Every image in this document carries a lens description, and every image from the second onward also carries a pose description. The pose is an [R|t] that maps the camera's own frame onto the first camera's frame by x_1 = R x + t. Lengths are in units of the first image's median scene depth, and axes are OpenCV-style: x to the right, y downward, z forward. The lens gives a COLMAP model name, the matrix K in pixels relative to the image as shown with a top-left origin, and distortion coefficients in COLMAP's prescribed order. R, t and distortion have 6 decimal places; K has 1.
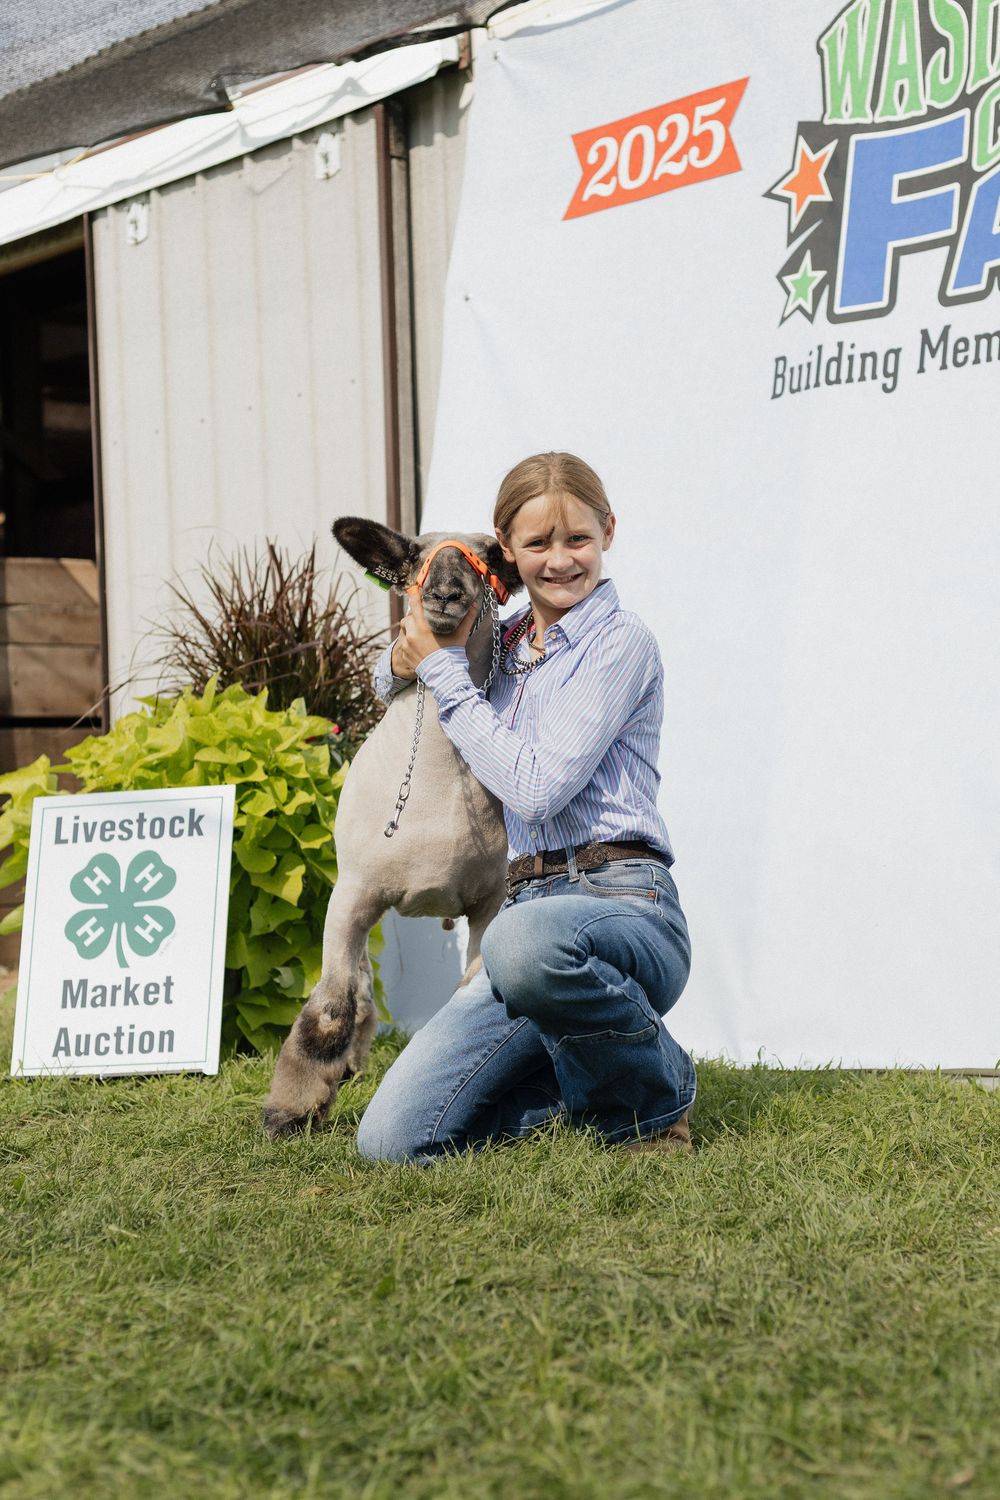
lens RADIAL K [[2566.6, 0, 560.6], [0, 2566.6, 792.4], [0, 0, 1]] dist [0.007294, -0.355189]
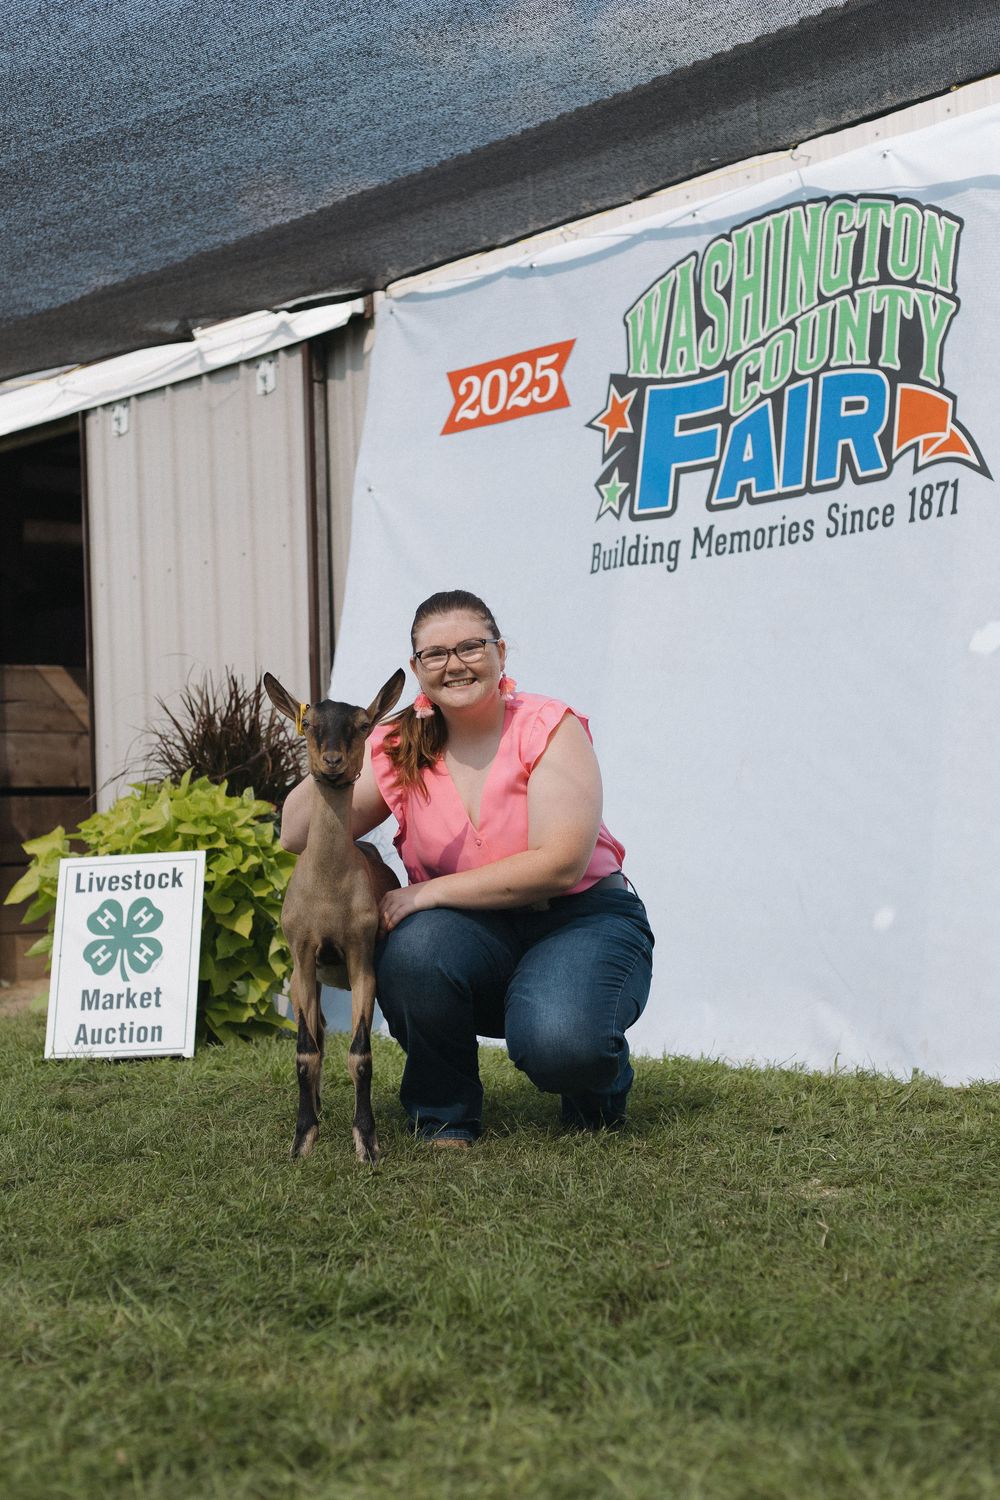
lens RADIAL K [[2254.2, 0, 502.8], [0, 2254.2, 801.4], [0, 0, 1]] dist [-0.021016, -0.035773]
pose [[0.999835, 0.000681, 0.018127, 0.013087], [-0.000315, 0.999795, -0.020237, -0.004965], [-0.018137, 0.020228, 0.999631, -0.230564]]
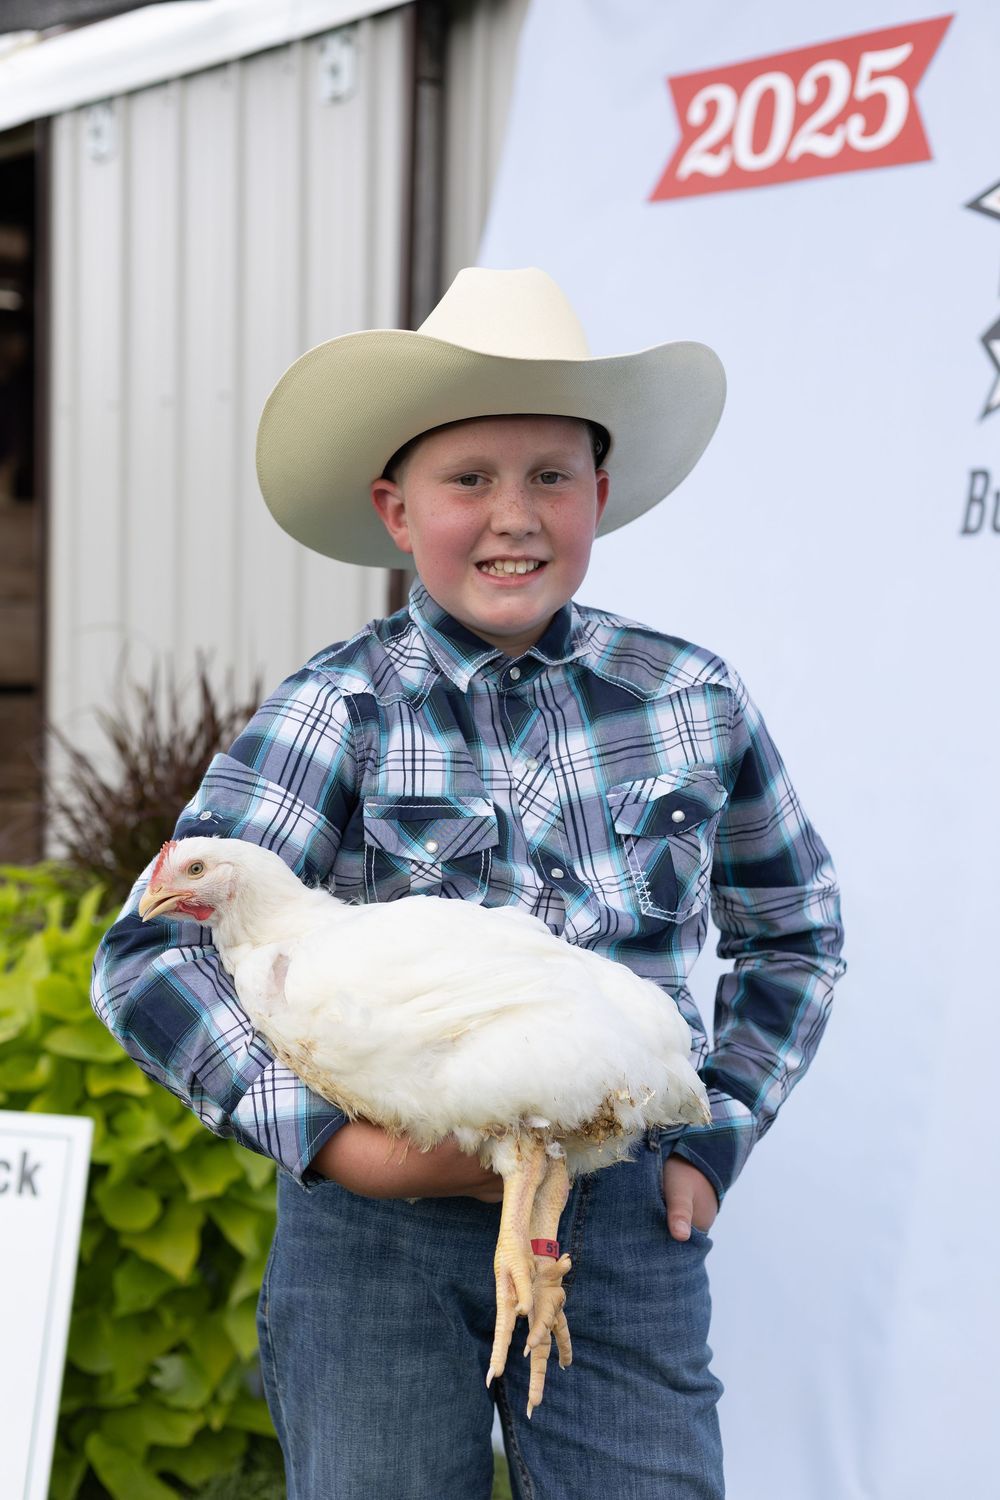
lens RADIAL K [[2320.5, 0, 464.6], [0, 2320.5, 748.9], [0, 0, 1]] dist [0.005325, 0.062915]
pose [[0.996572, 0.061248, -0.055620, -0.006736], [-0.056805, 0.995317, 0.078217, -0.144828], [0.060150, -0.074789, 0.995384, 0.426447]]
